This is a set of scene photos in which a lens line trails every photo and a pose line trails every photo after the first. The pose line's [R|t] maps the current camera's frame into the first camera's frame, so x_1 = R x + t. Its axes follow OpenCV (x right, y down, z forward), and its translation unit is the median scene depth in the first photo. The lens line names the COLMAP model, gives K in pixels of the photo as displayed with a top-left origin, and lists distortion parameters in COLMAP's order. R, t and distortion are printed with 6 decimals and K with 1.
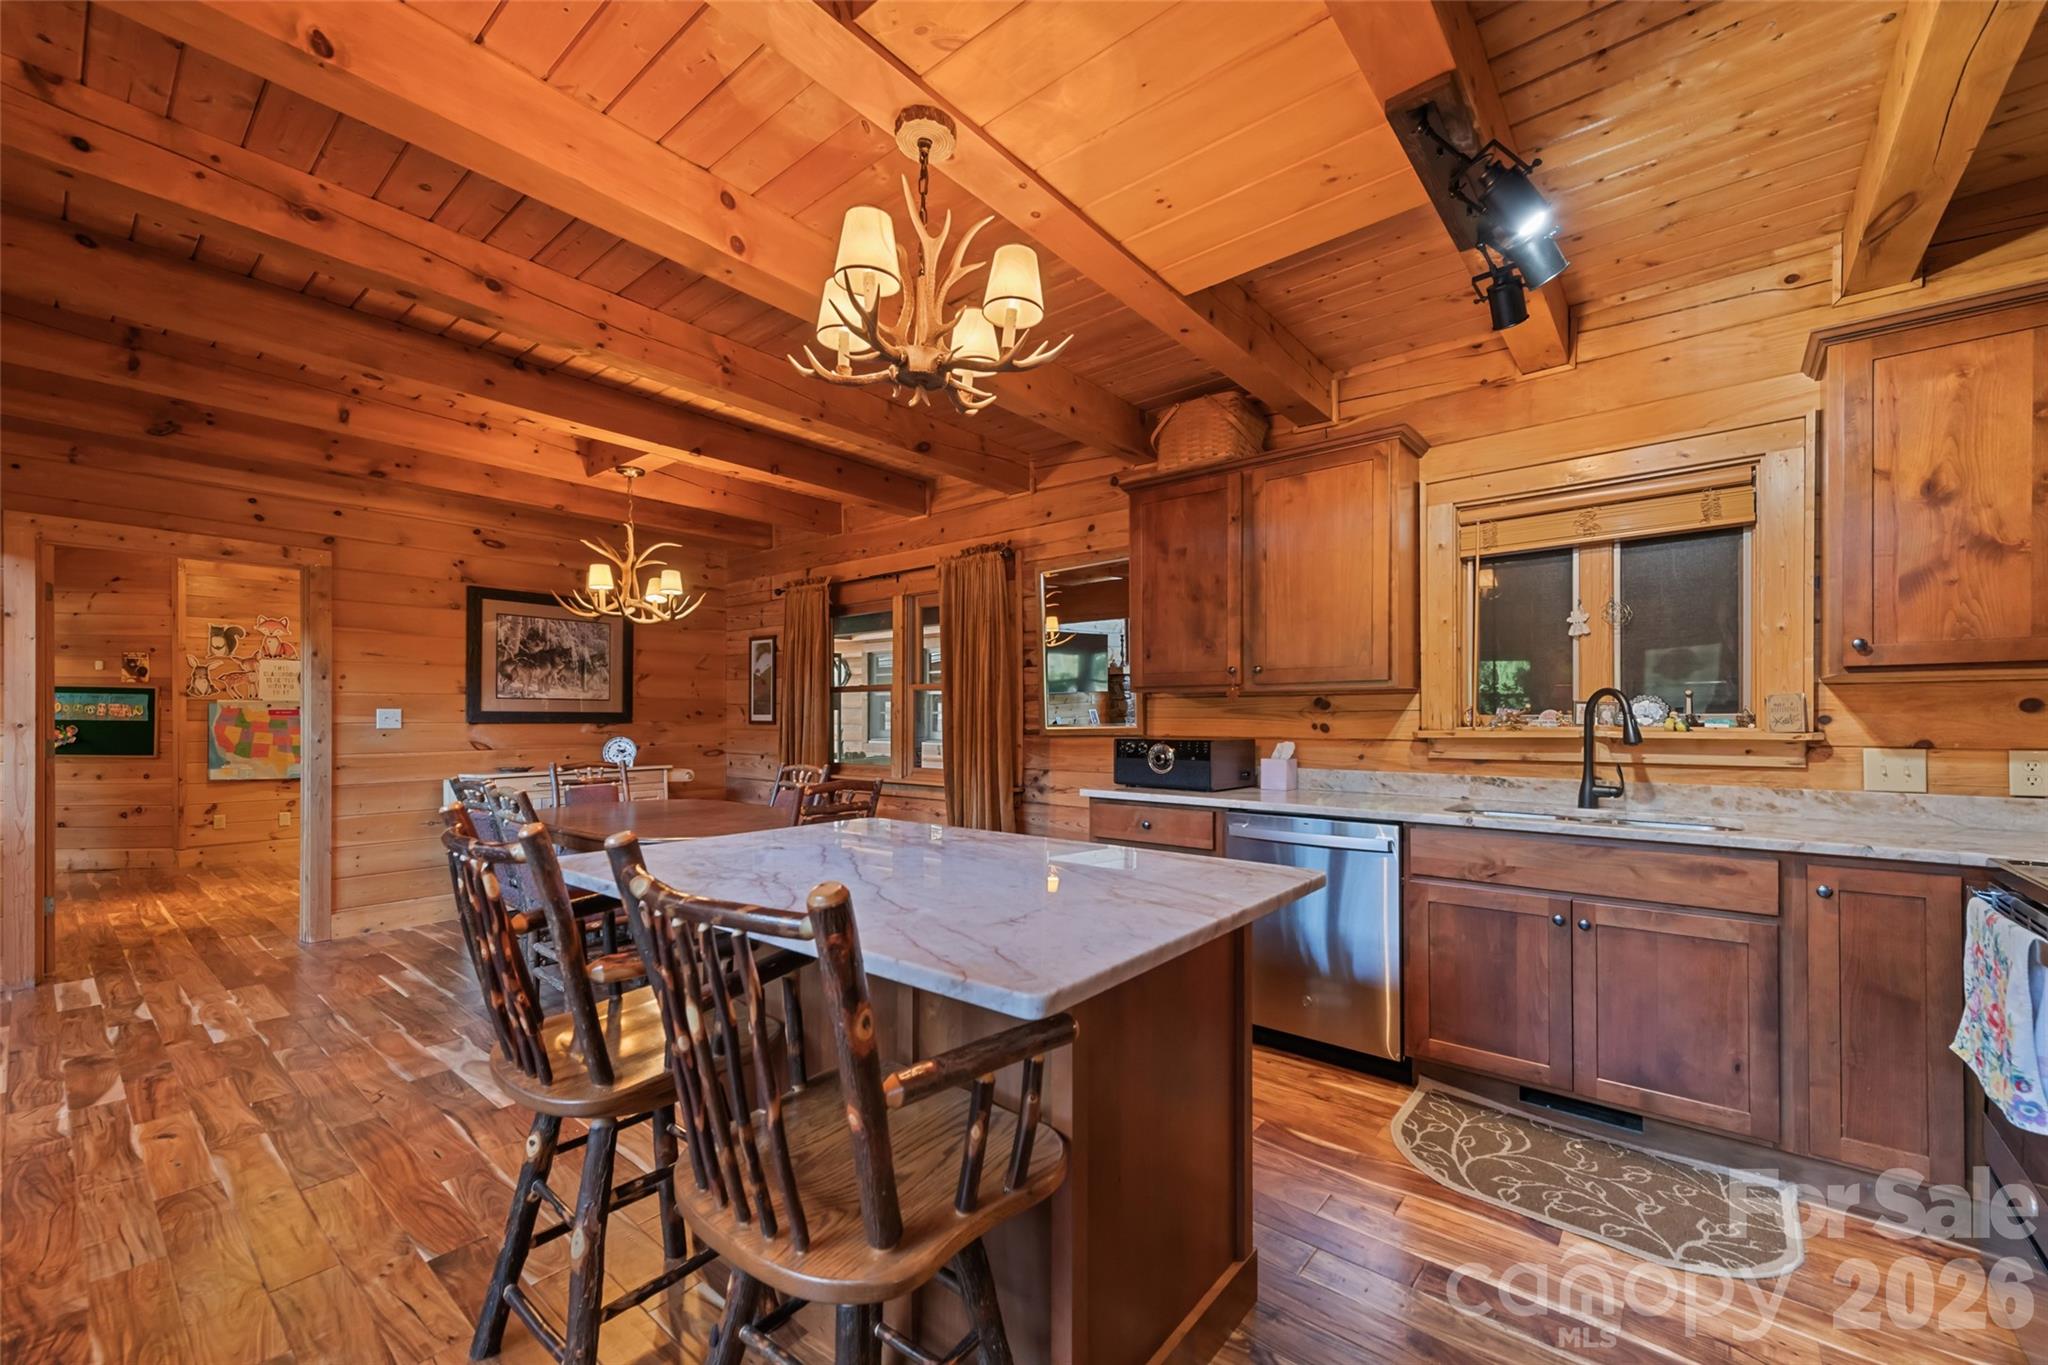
lens RADIAL K [[811.4, 0, 1020.3], [0, 811.4, 716.8], [0, 0, 1]] dist [0.007110, -0.000688]
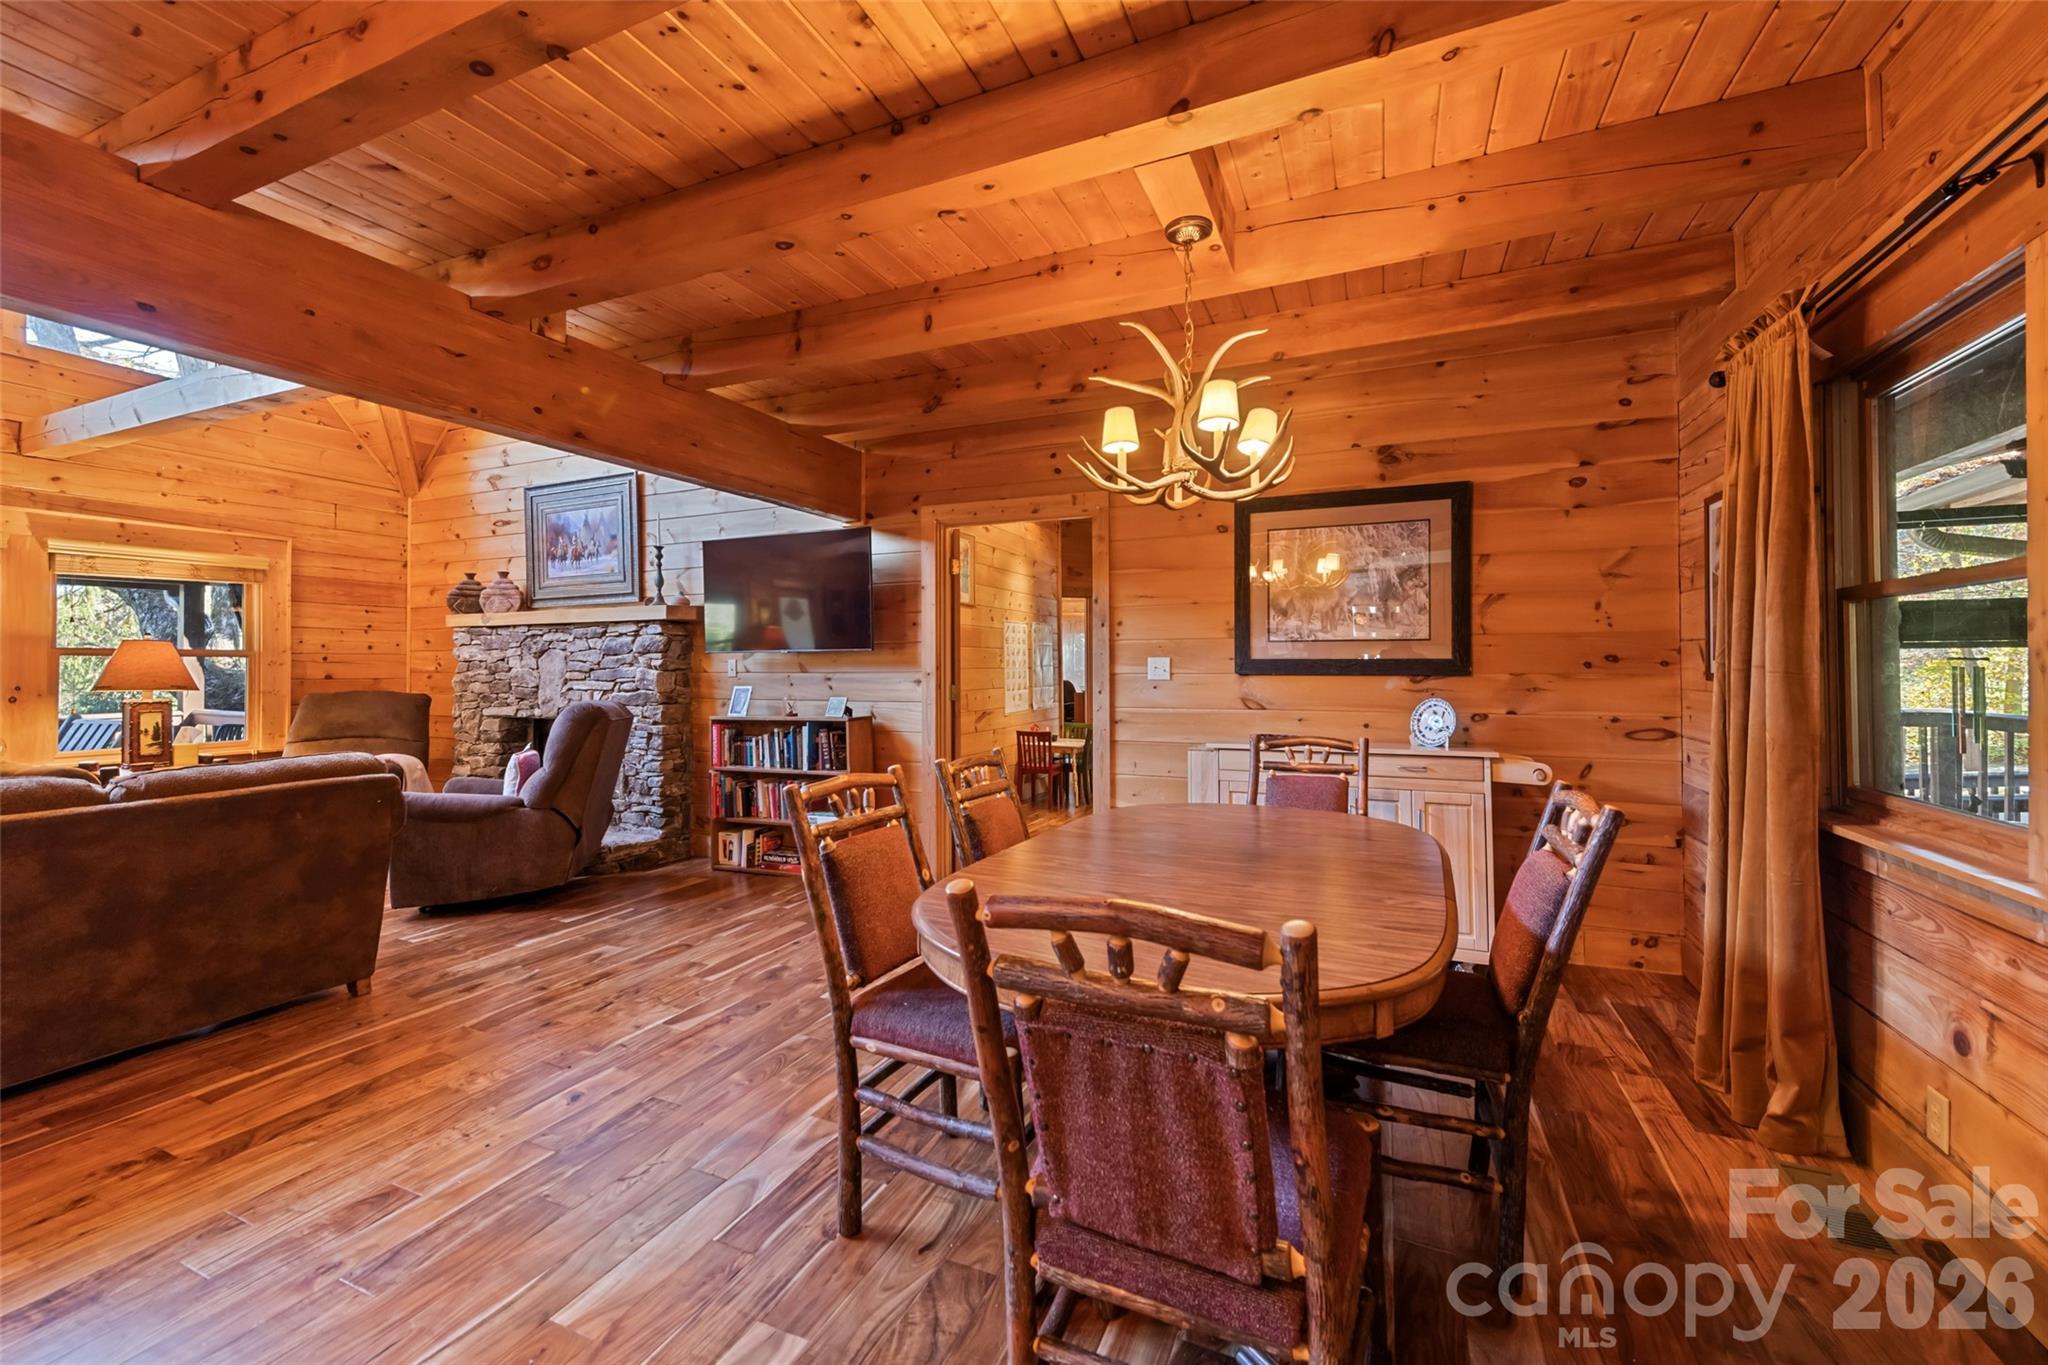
lens RADIAL K [[811.4, 0, 1019.2], [0, 811.4, 657.9], [0, 0, 1]] dist [0.007110, -0.000688]
pose [[0.274348, -0.011267, -0.961565, 0.014738], [0.002989, 0.999937, -0.010864, -0.000228], [0.961626, 0.000107, 0.274364, 0.424741]]
